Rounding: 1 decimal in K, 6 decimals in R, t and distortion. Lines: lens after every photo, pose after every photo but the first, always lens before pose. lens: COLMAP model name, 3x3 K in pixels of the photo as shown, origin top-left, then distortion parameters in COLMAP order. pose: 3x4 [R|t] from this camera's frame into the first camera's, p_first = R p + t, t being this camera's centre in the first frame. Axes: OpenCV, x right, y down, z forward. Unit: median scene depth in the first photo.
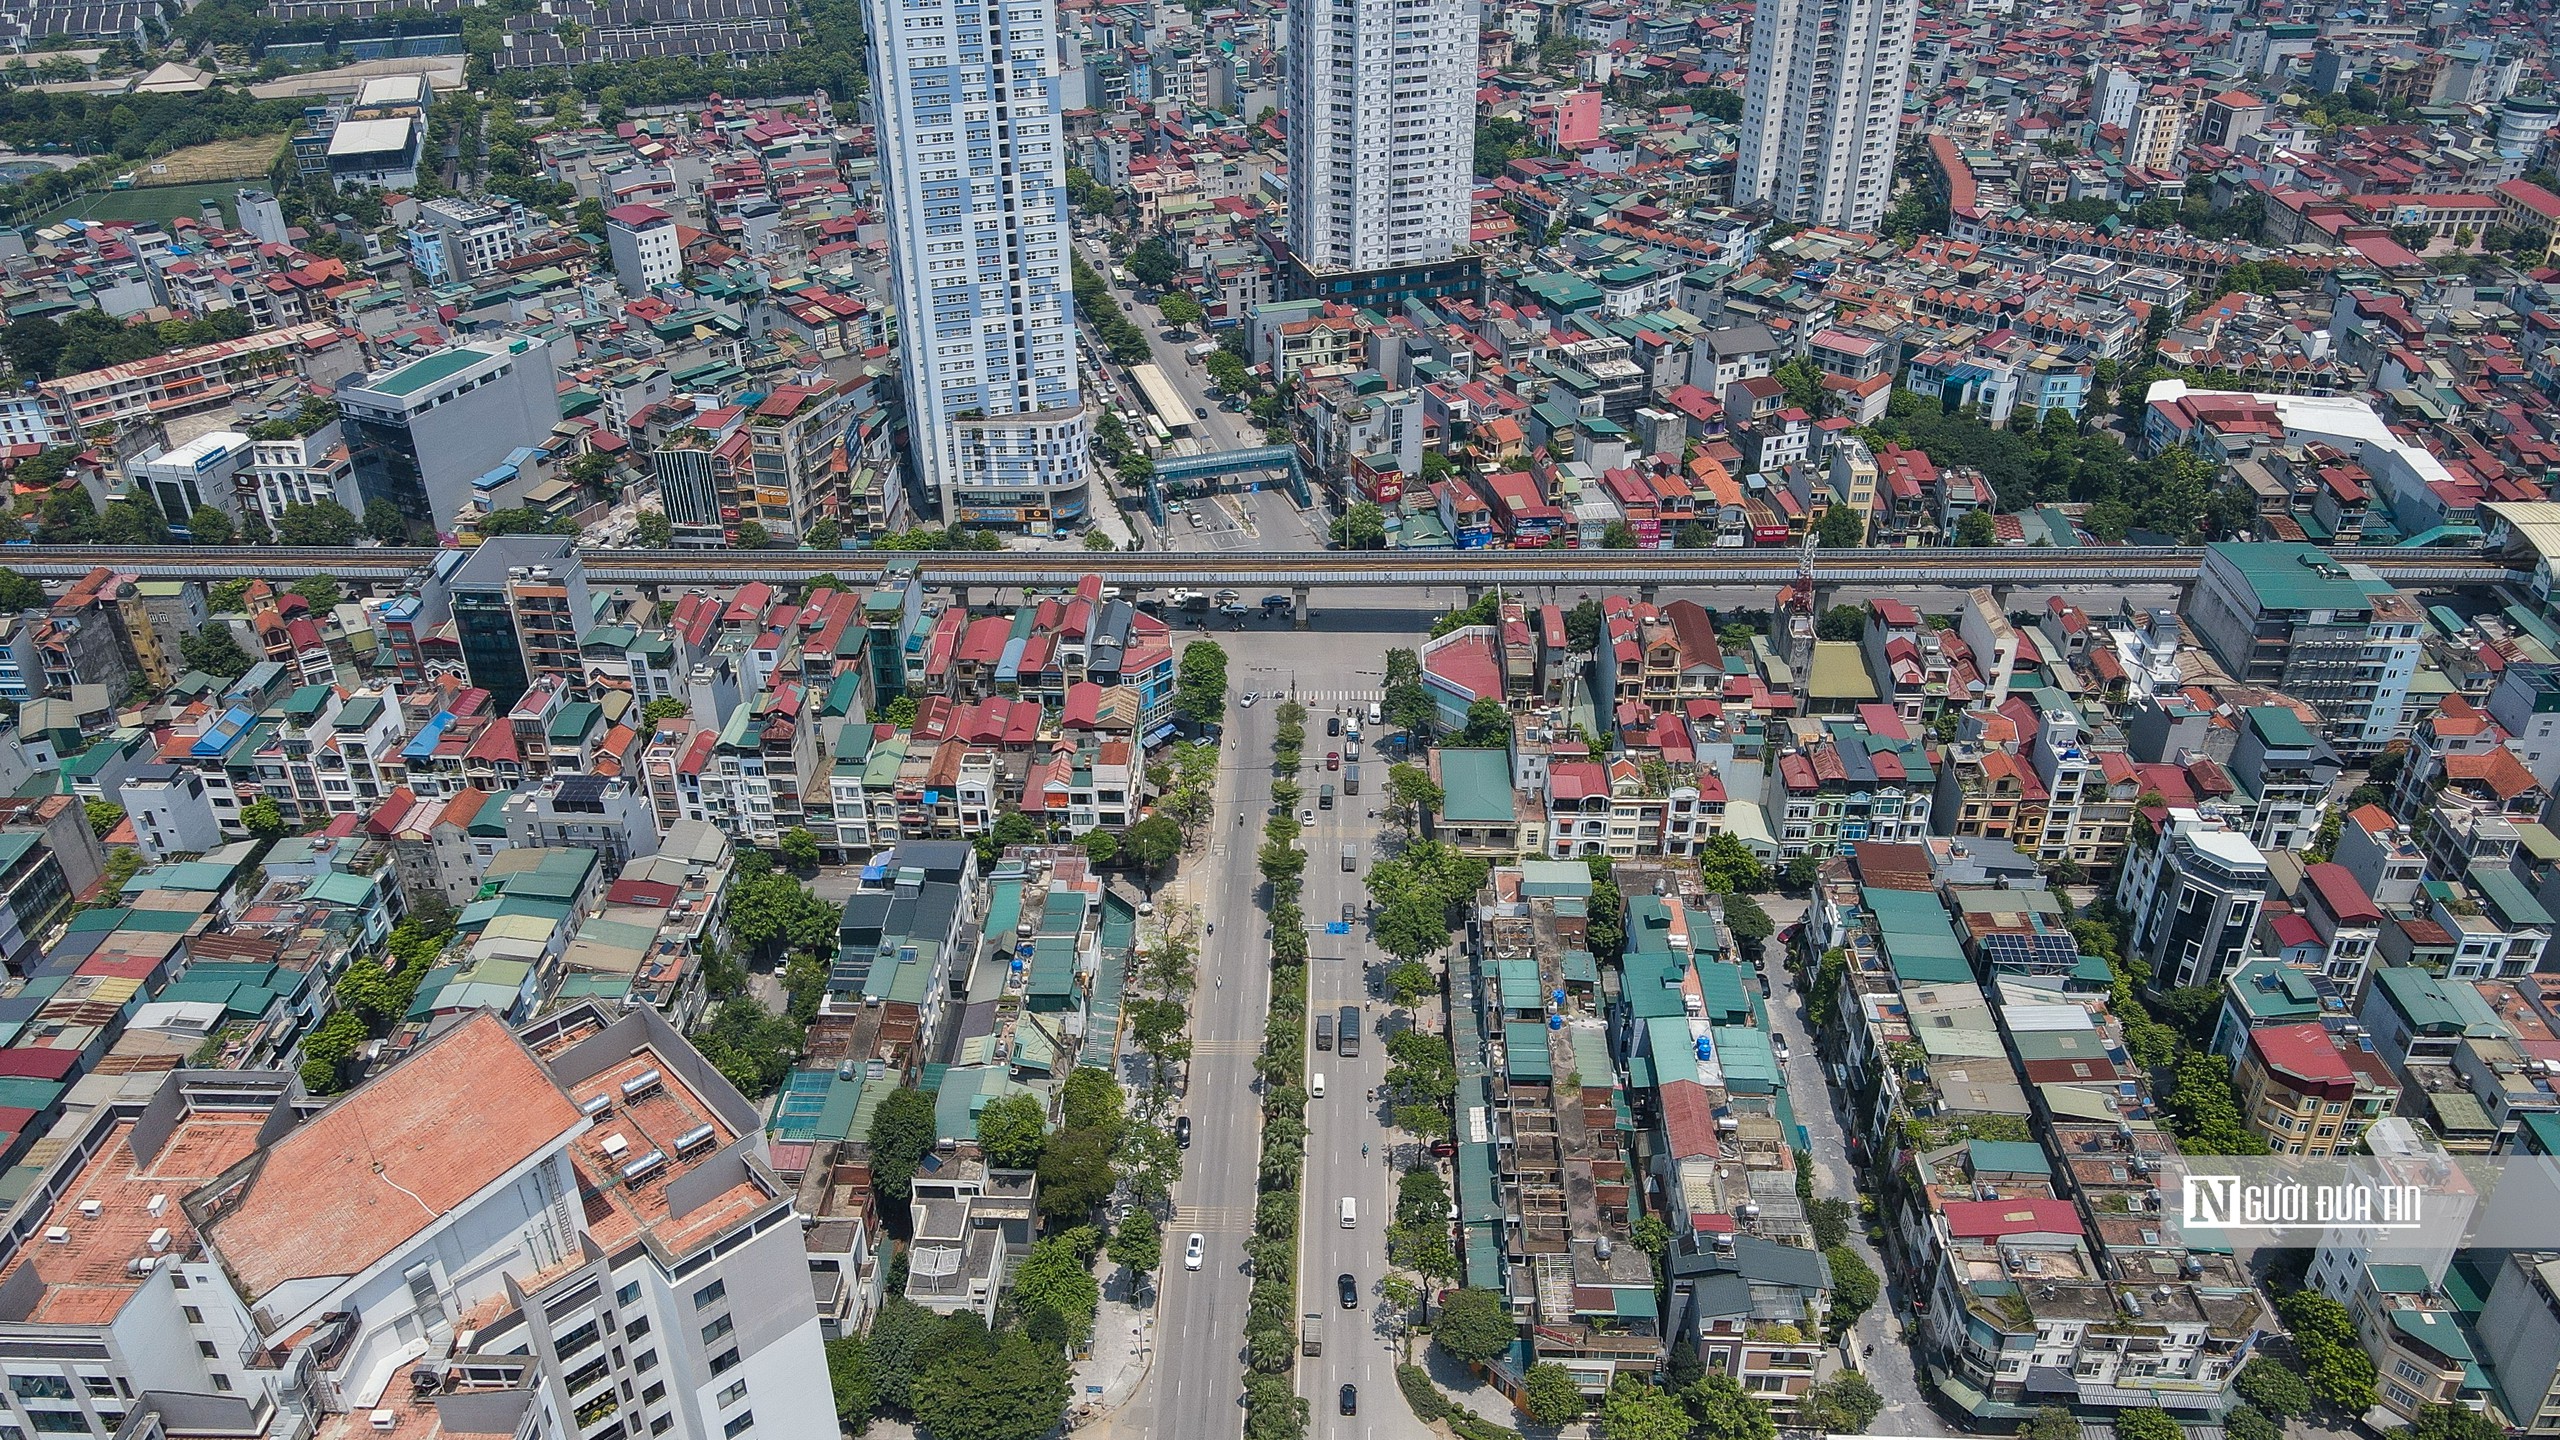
lens RADIAL K [[1948.7, 0, 1280.0], [0, 1948.7, 720.0], [0, 0, 1]] dist [-0.001369, 0.032988]
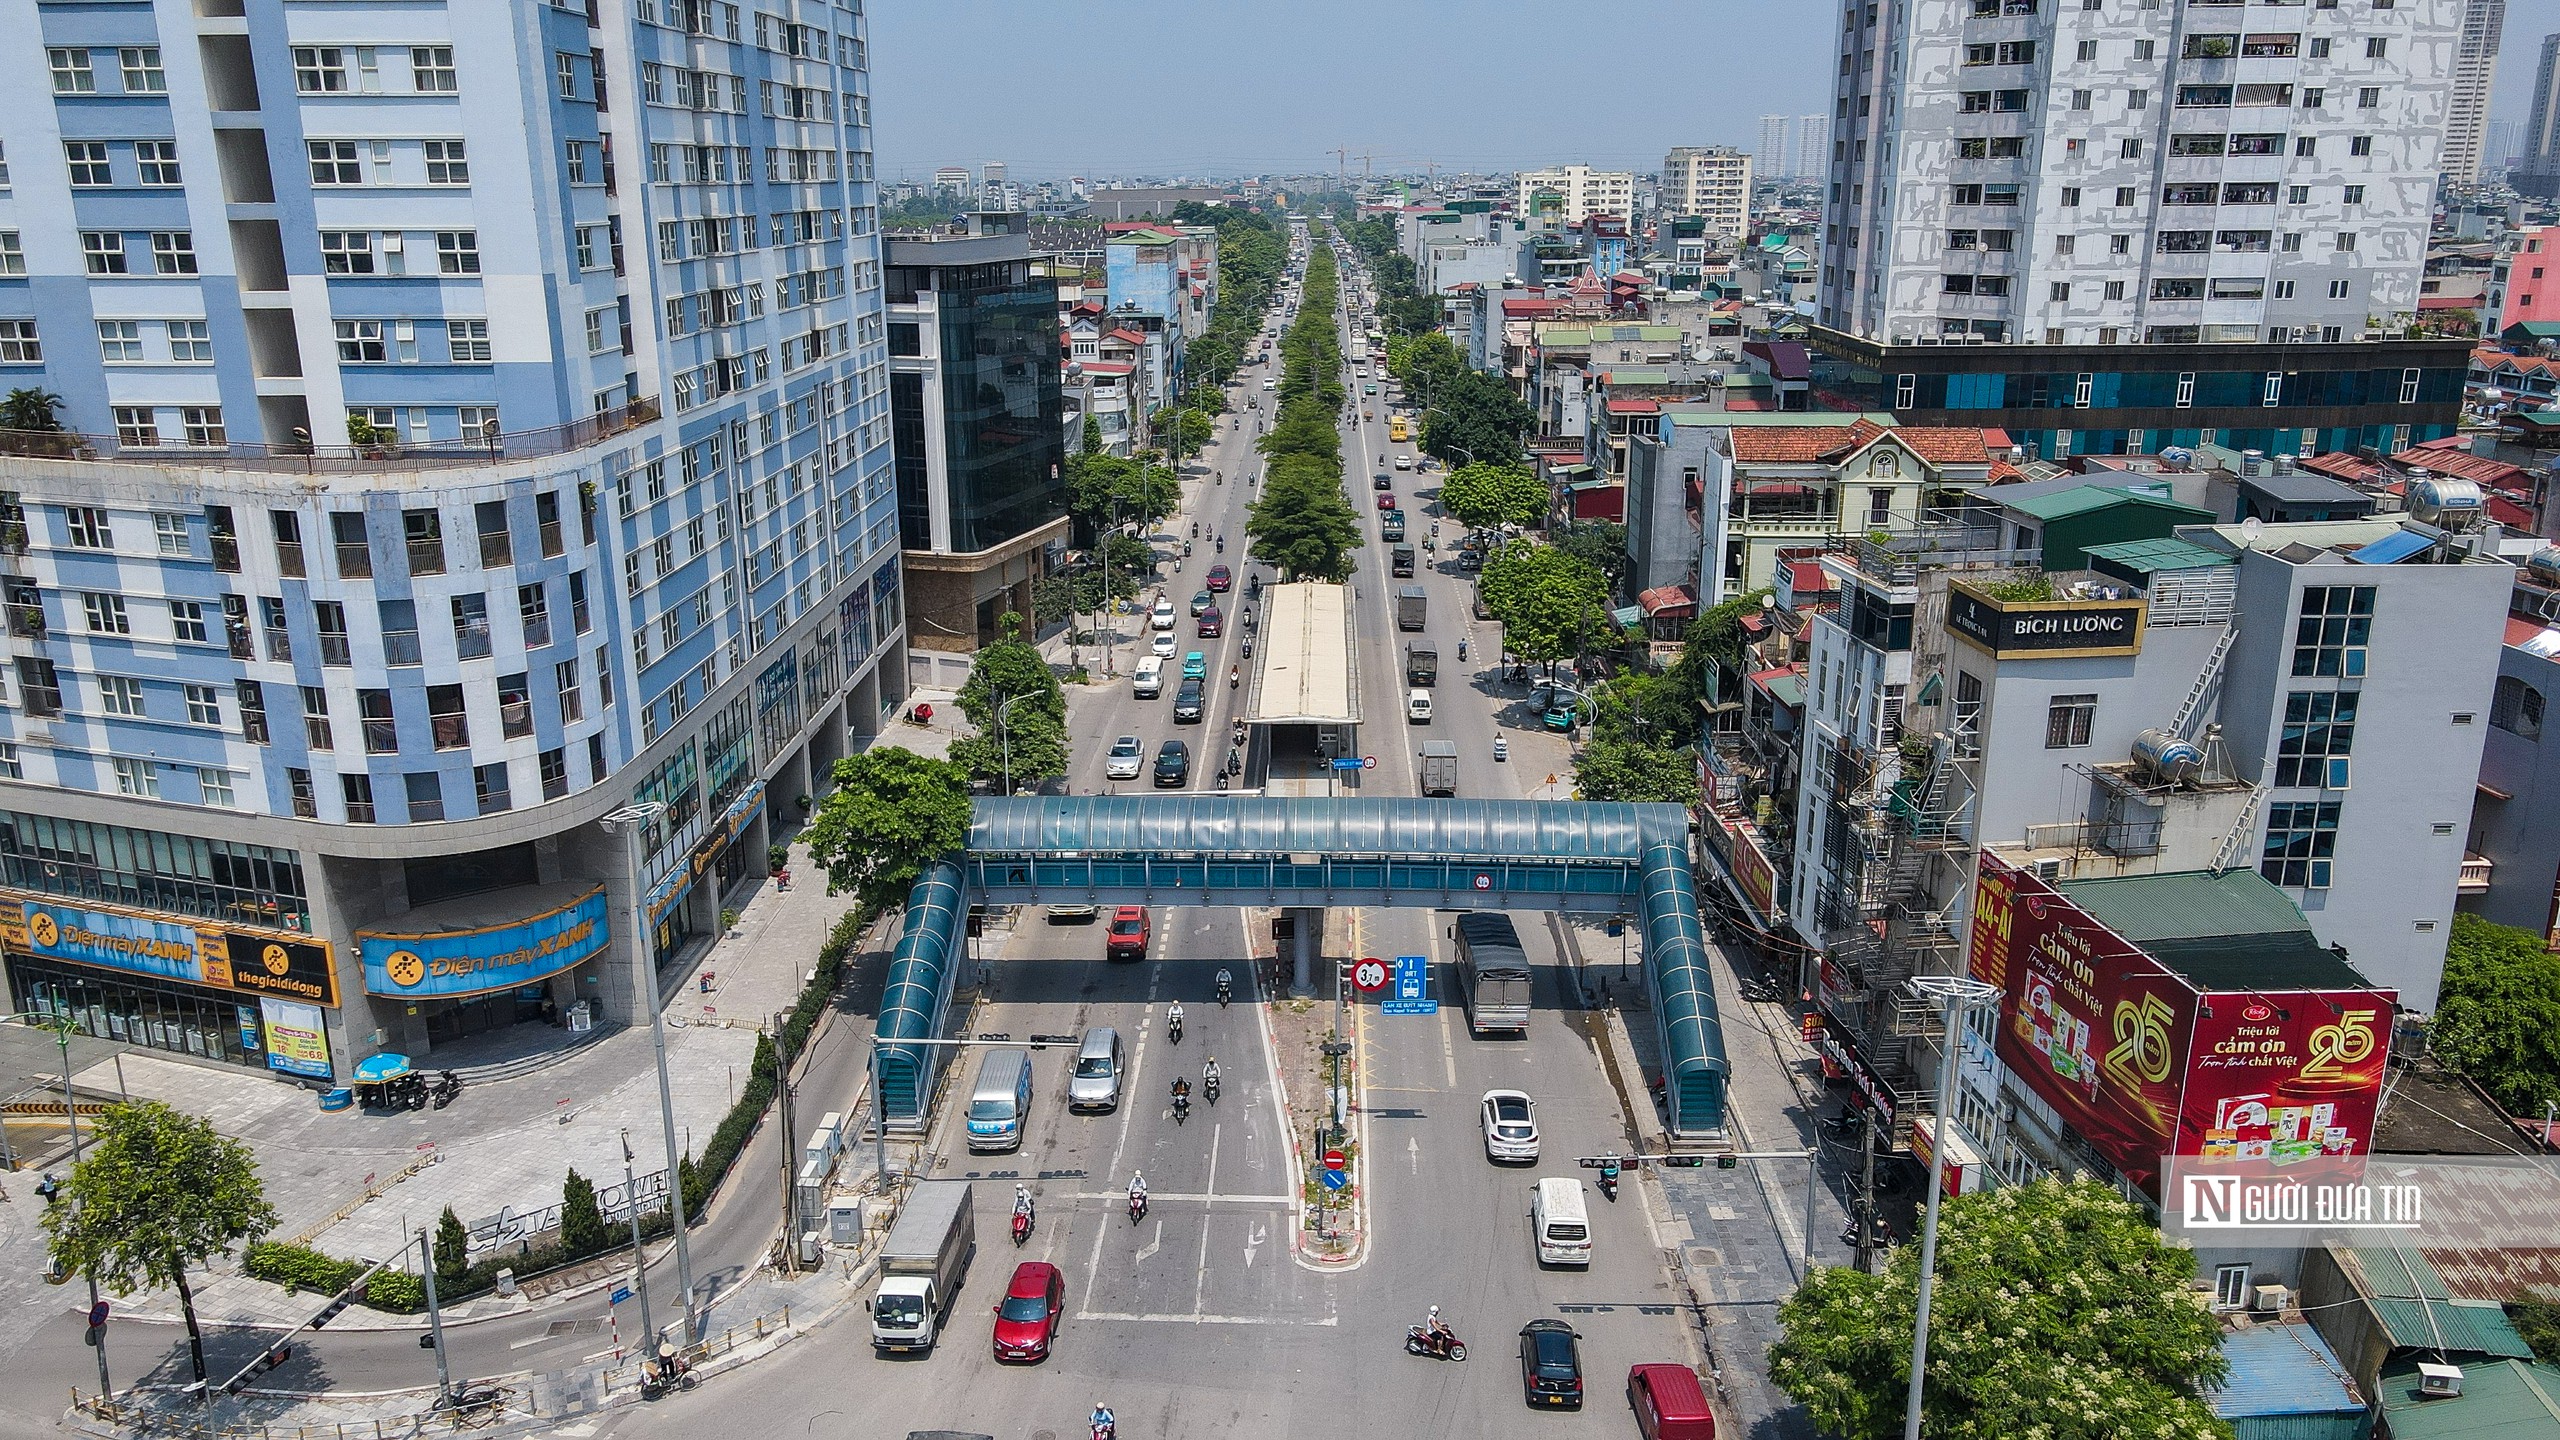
lens RADIAL K [[1906.6, 0, 1258.0], [0, 1906.6, 727.4], [0, 0, 1]] dist [0.004278, 0.007819]
pose [[0.946409, 0.093834, -0.309041, 0.028294], [-0.167998, 0.960252, -0.222917, -0.103185], [0.275840, 0.262889, 0.924555, 0.850776]]
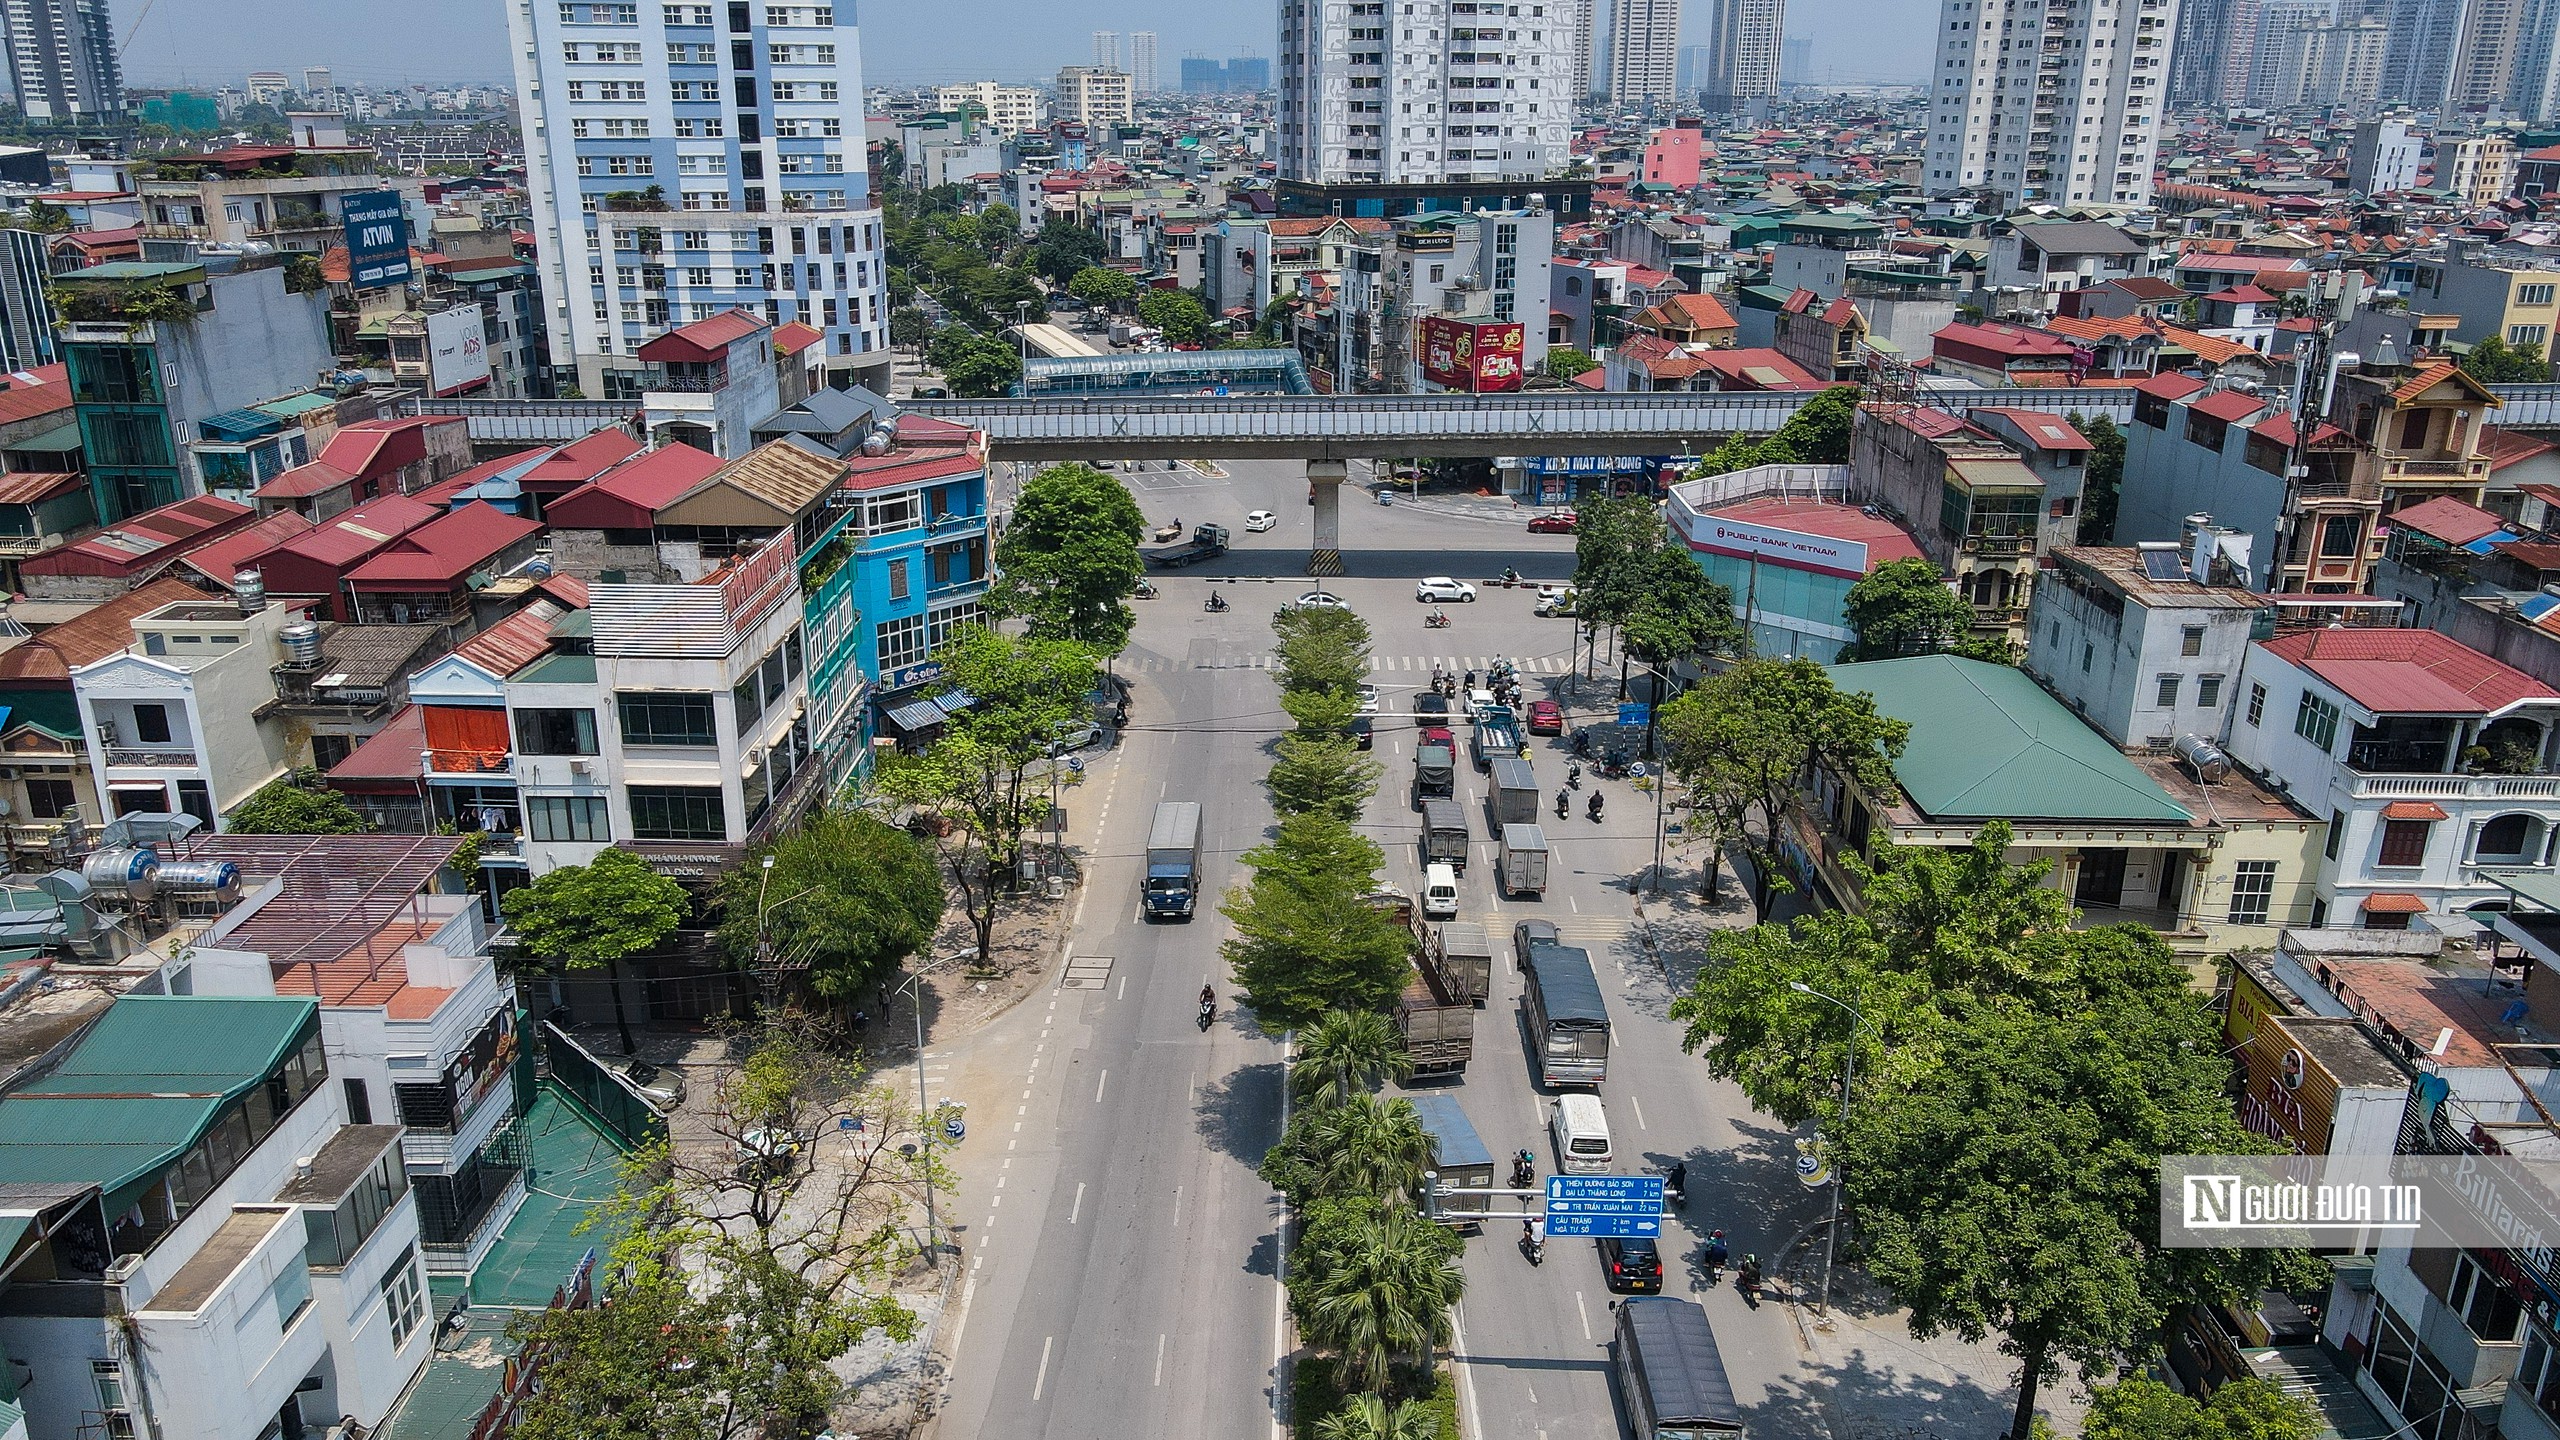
lens RADIAL K [[1899.3, 0, 1275.1], [0, 1899.3, 725.7], [0, 0, 1]] dist [-0.003457, 0.031968]
pose [[0.999856, 0.005593, 0.016012, -0.006482], [-0.002104, 0.977676, -0.210107, 0.069672], [-0.016830, 0.210043, 0.977547, 0.554871]]
